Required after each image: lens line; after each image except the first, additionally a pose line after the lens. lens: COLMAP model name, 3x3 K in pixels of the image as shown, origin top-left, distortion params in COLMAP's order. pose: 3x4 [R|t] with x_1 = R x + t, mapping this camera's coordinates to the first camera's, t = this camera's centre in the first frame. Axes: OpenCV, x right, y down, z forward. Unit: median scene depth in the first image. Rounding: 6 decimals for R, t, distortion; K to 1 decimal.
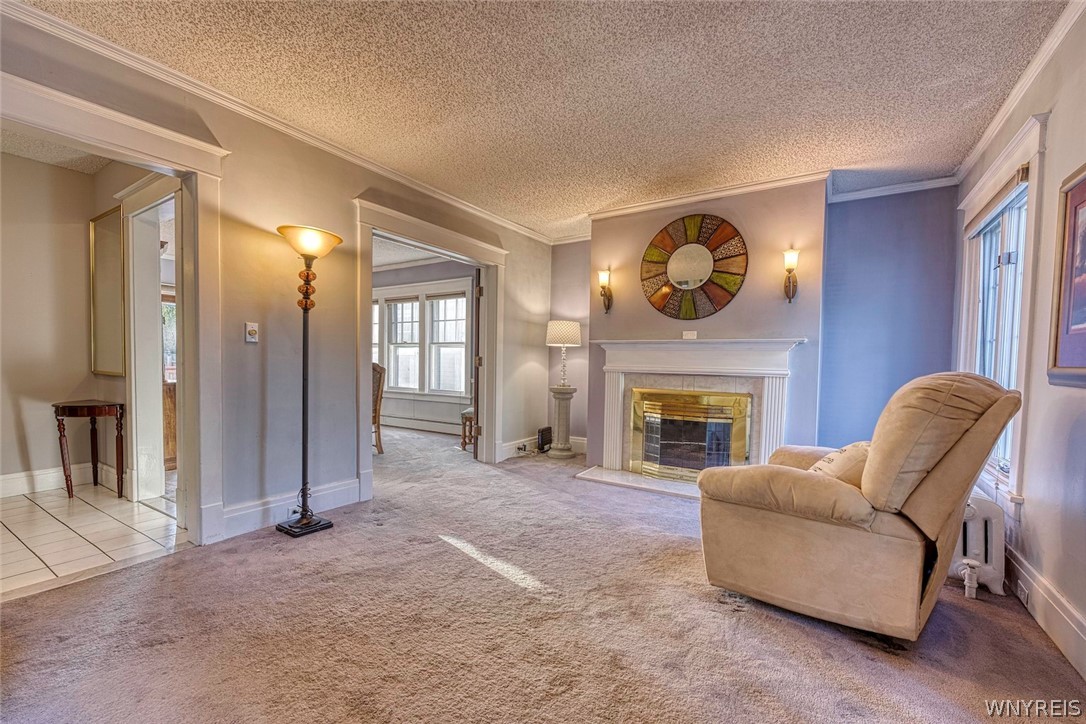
lens RADIAL K [[445.5, 0, 552.2], [0, 445.5, 382.4], [0, 0, 1]] dist [-0.001461, -0.000338]
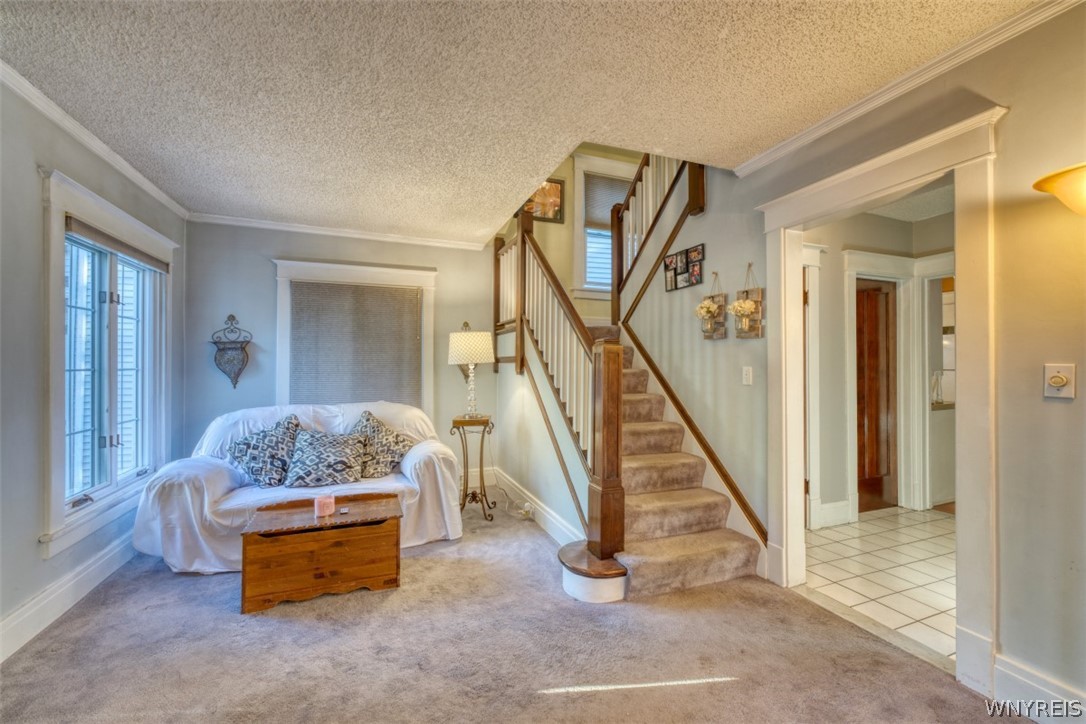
lens RADIAL K [[438.9, 0, 543.4], [0, 438.9, 361.7], [0, 0, 1]] dist [0.000189, 0.000018]
pose [[-0.603891, -0.023244, -0.796728, 0.150213], [-0.047776, 0.998833, 0.007073, -0.093801], [0.795633, 0.042336, -0.604297, 0.703869]]
